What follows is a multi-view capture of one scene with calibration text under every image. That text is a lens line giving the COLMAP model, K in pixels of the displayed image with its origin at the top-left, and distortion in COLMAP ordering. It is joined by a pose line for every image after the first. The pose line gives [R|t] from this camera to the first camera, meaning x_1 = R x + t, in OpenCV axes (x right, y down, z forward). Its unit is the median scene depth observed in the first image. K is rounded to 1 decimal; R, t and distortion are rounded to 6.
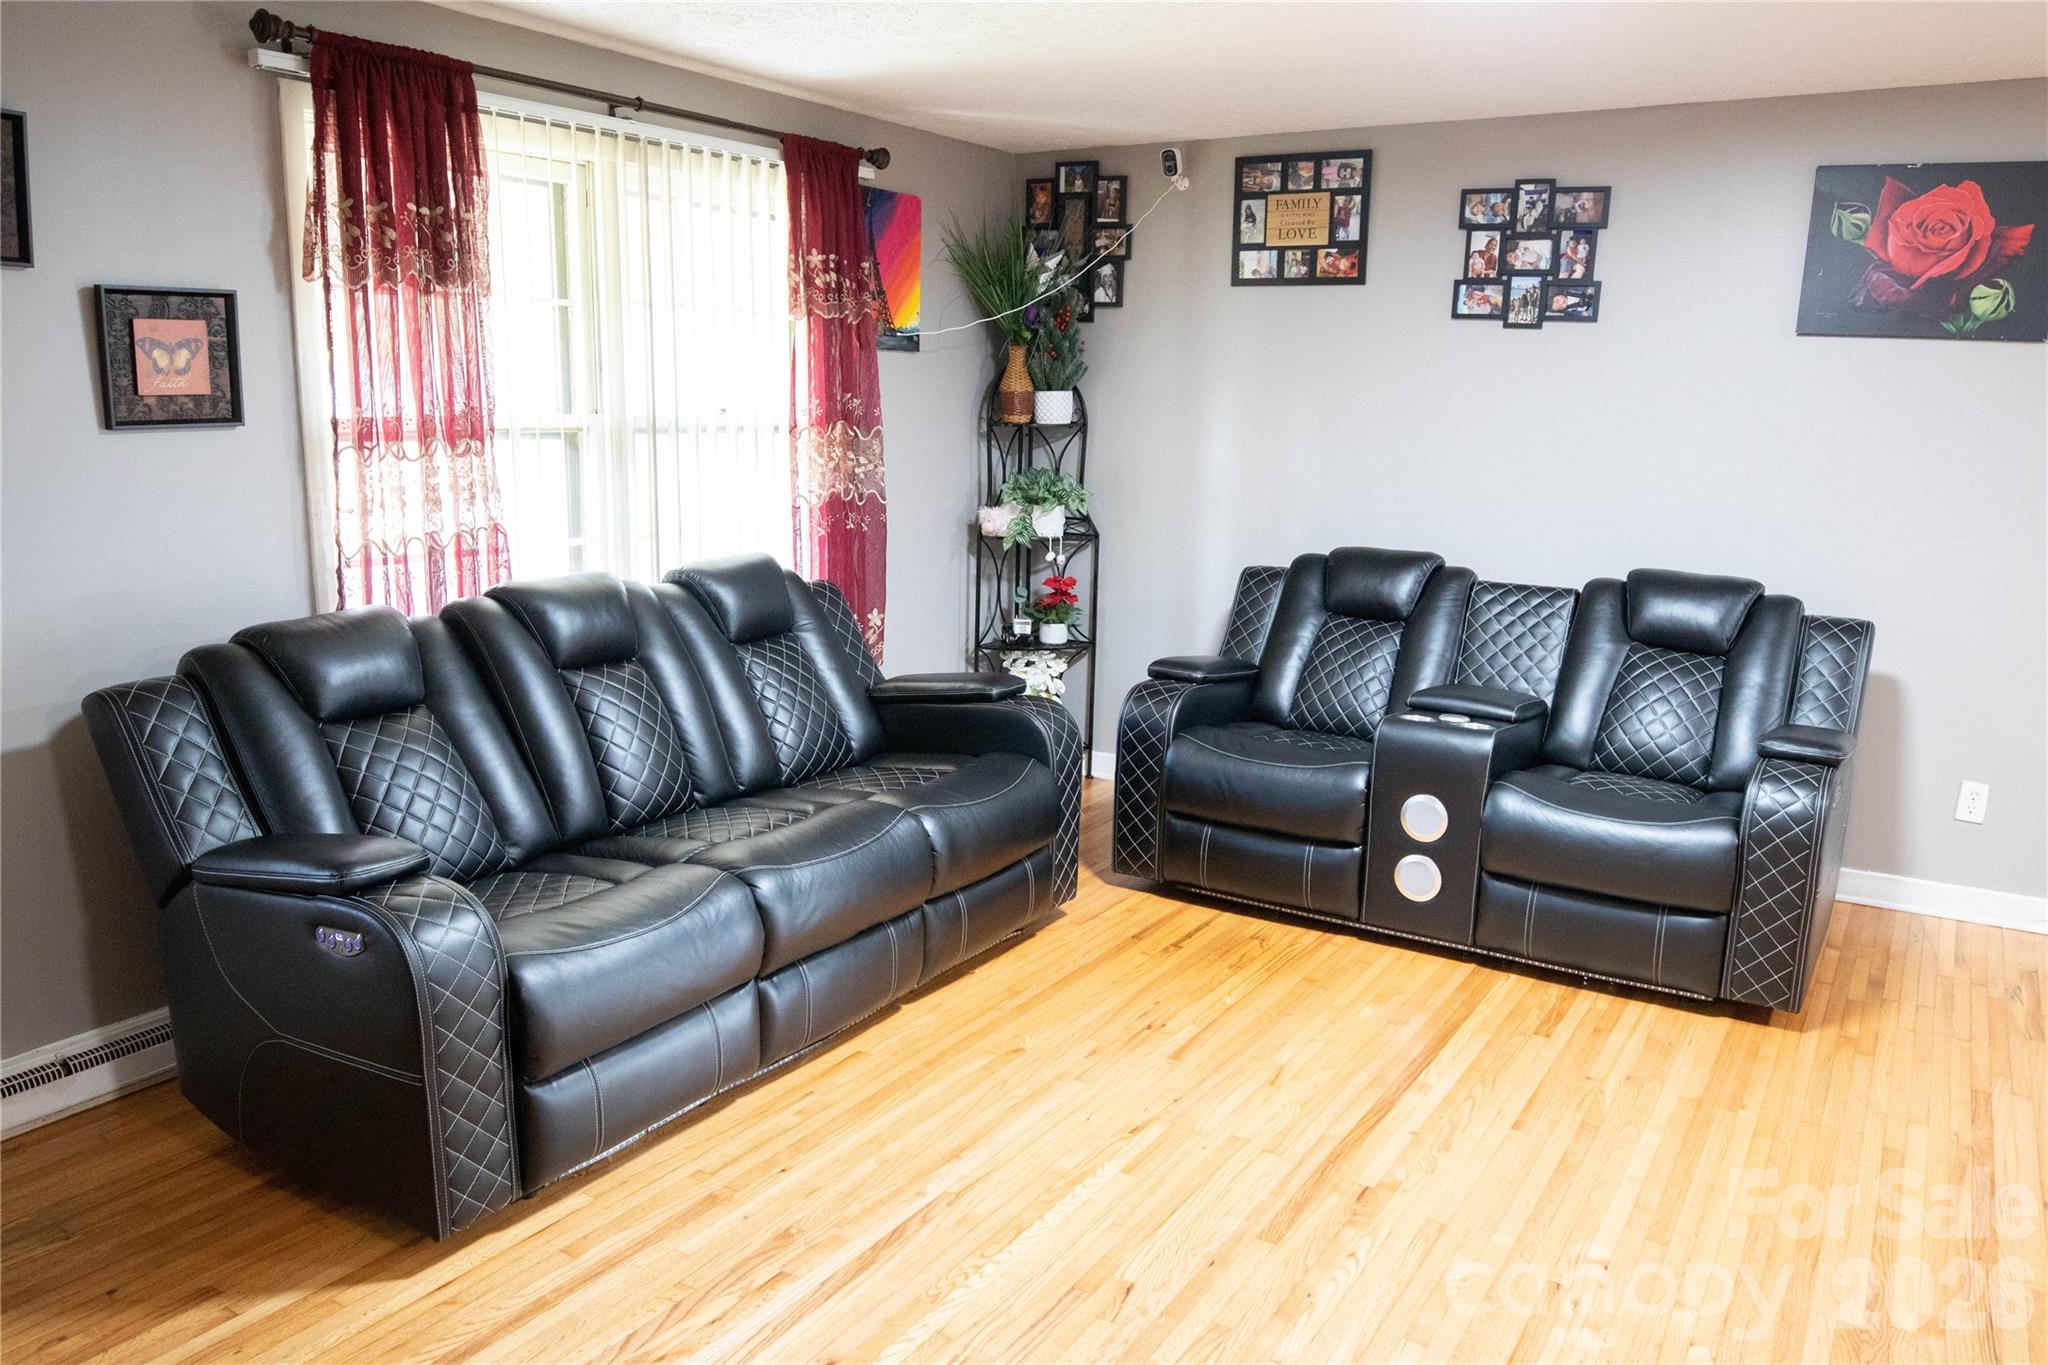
lens RADIAL K [[1531.0, 0, 1013.2], [0, 1531.0, 688.0], [0, 0, 1]] dist [-0.036578, 0.007848]
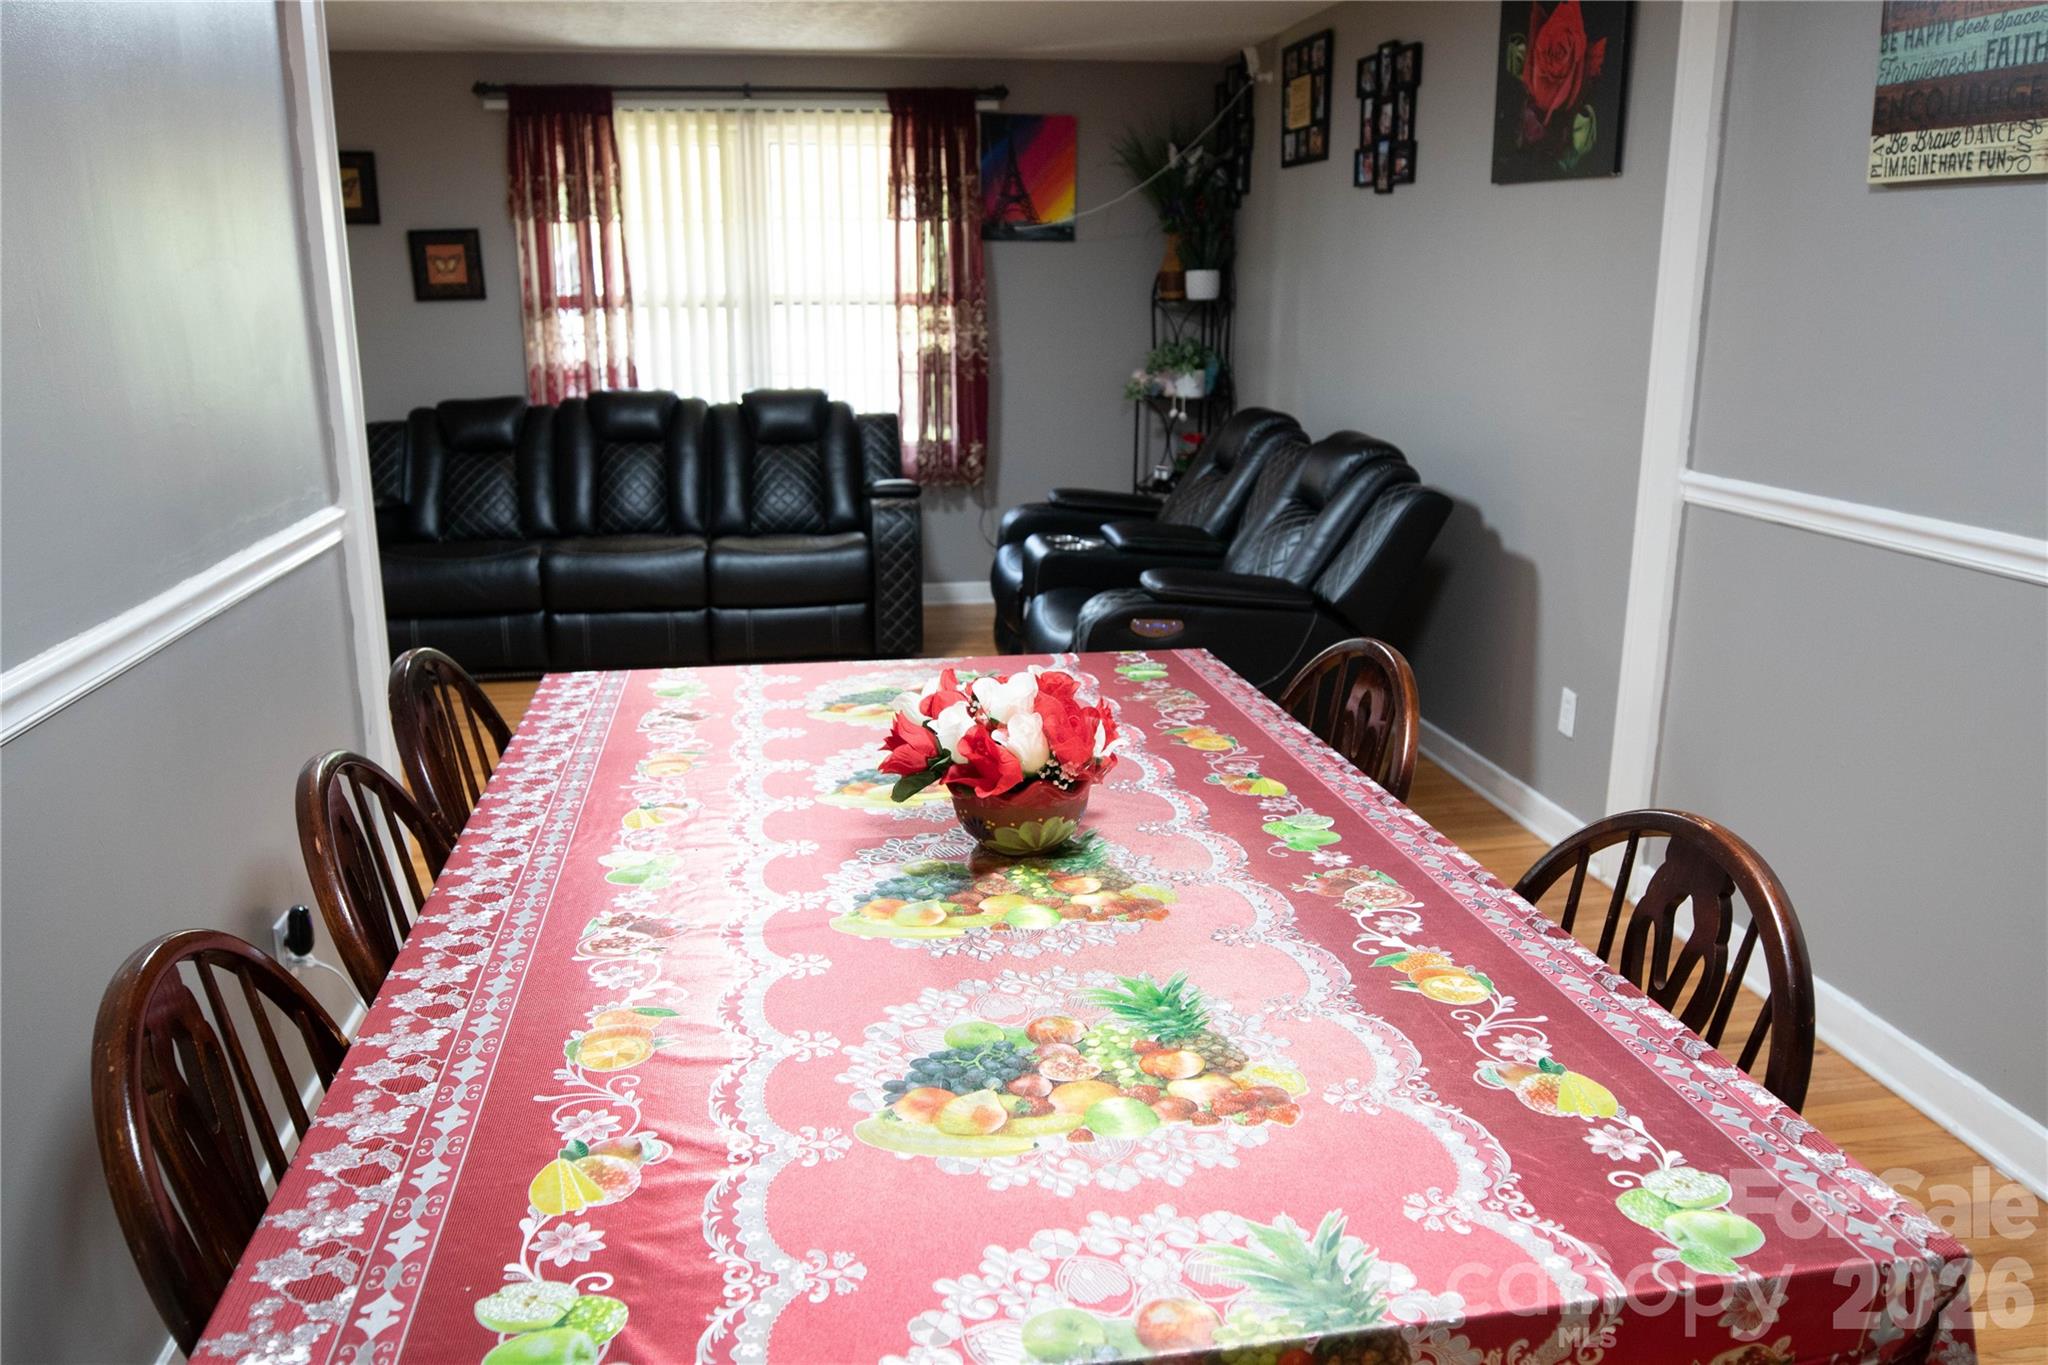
lens RADIAL K [[1531.0, 0, 1013.2], [0, 1531.0, 688.0], [0, 0, 1]] dist [-0.036578, 0.007848]
pose [[0.659400, 0.171796, -0.731900, 1.130492], [-0.127407, 0.984995, 0.116417, 0.002290], [0.740918, 0.016484, 0.671393, 0.164264]]
